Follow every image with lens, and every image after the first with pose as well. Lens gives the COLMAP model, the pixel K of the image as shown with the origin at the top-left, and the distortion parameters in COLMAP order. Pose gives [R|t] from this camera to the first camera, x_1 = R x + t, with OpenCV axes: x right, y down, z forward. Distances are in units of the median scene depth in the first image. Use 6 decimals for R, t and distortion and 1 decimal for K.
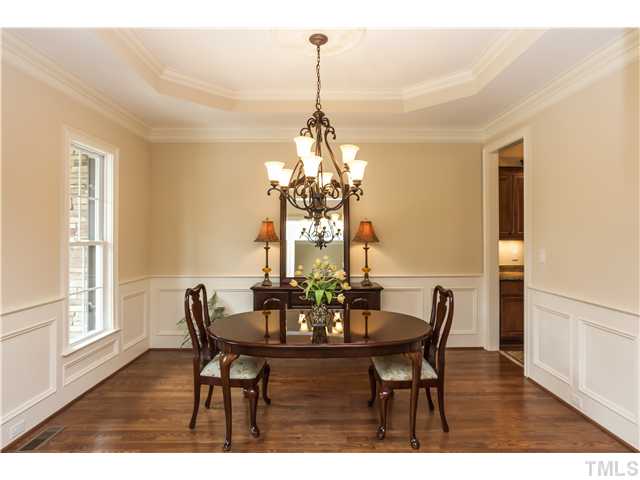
lens RADIAL K [[371.8, 0, 319.0], [0, 371.8, 233.2], [0, 0, 1]] dist [-0.032131, 0.003920]
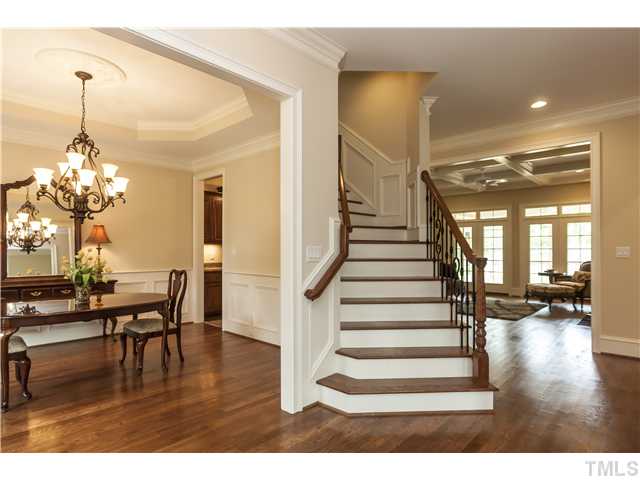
lens RADIAL K [[371.8, 0, 316.1], [0, 371.8, 244.6], [0, 0, 1]] dist [-0.032131, 0.003920]
pose [[0.697937, 0.015848, 0.715984, -0.250241], [-0.007867, 0.999864, -0.014463, 0.044800], [-0.716116, 0.004462, 0.697967, -0.320726]]
